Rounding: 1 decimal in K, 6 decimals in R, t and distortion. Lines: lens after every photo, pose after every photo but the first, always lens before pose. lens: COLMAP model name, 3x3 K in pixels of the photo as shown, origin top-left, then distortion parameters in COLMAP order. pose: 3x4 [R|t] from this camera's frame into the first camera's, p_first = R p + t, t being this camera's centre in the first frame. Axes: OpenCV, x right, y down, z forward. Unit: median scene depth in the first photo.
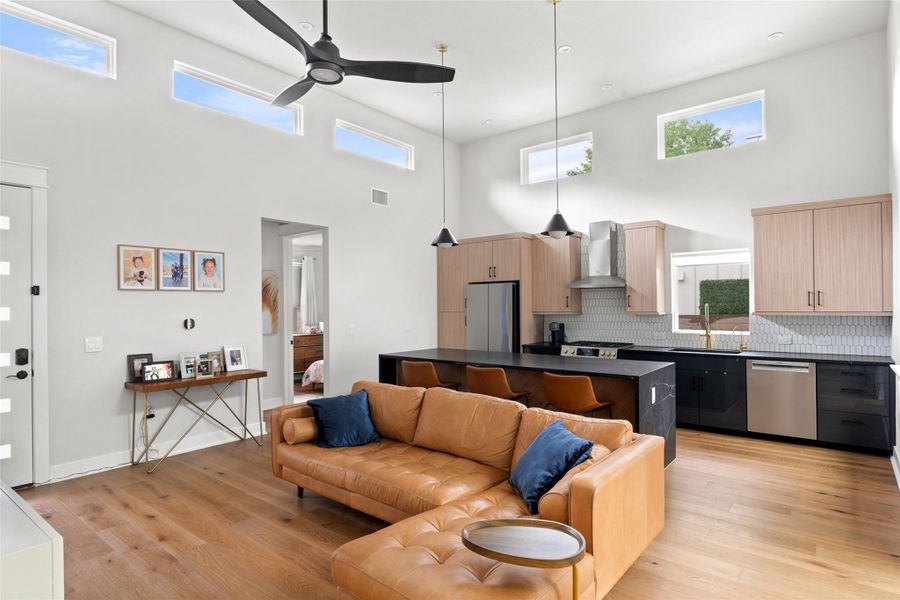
lens RADIAL K [[481.4, 0, 446.9], [0, 481.4, 302.0], [0, 0, 1]] dist [-0.002035, -0.000212]
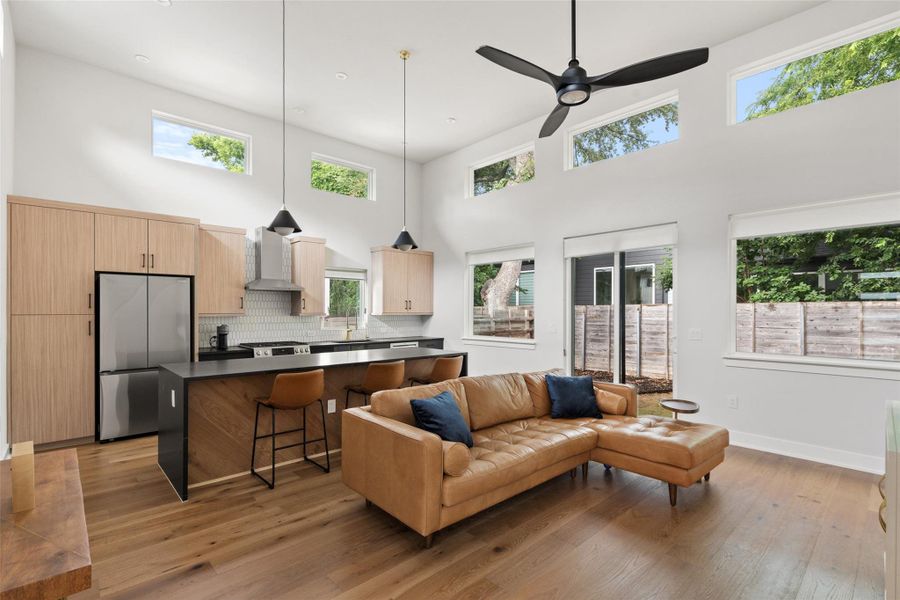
lens RADIAL K [[422.5, 0, 449.7], [0, 422.5, 308.0], [0, 0, 1]] dist [-0.002947, 0.000125]
pose [[0.126082, 0.015392, 0.991900, -0.731808], [-0.011402, 0.999836, -0.014066, 0.022664], [-0.991954, -0.009536, 0.126237, 0.663631]]
